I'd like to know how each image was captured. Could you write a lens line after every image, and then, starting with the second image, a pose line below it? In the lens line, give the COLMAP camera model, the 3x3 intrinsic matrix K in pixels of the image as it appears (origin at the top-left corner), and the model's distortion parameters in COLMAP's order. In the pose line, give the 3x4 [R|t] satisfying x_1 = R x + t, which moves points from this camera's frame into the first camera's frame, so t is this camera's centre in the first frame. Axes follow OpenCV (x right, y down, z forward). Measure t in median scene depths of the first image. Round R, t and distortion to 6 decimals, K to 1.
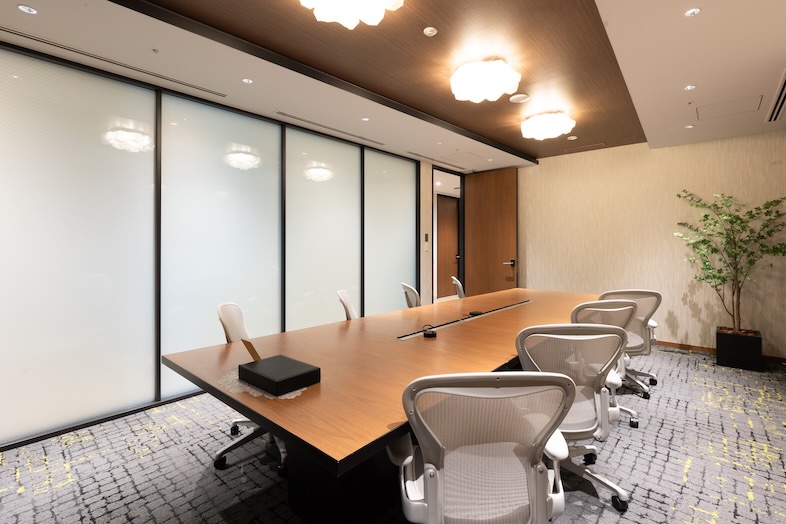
lens RADIAL K [[373.5, 0, 394.4], [0, 373.5, 249.5], [0, 0, 1]] dist [-0.001038, -0.000104]
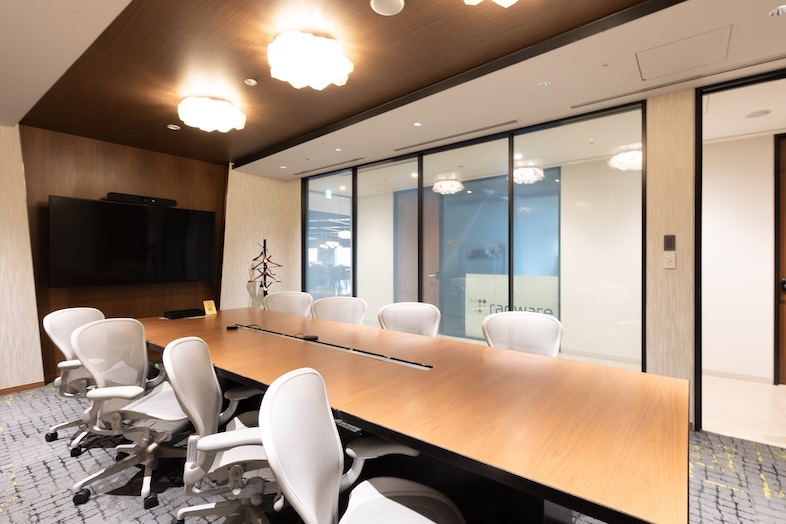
lens RADIAL K [[364.0, 0, 393.0], [0, 364.0, 262.0], [0, 0, 1]] dist [0.001017, 0.000125]
pose [[0.049850, -0.001295, -0.998756, 0.751226], [-0.009217, 0.999956, -0.001756, -0.001617], [0.998714, 0.009293, 0.049836, 0.812749]]
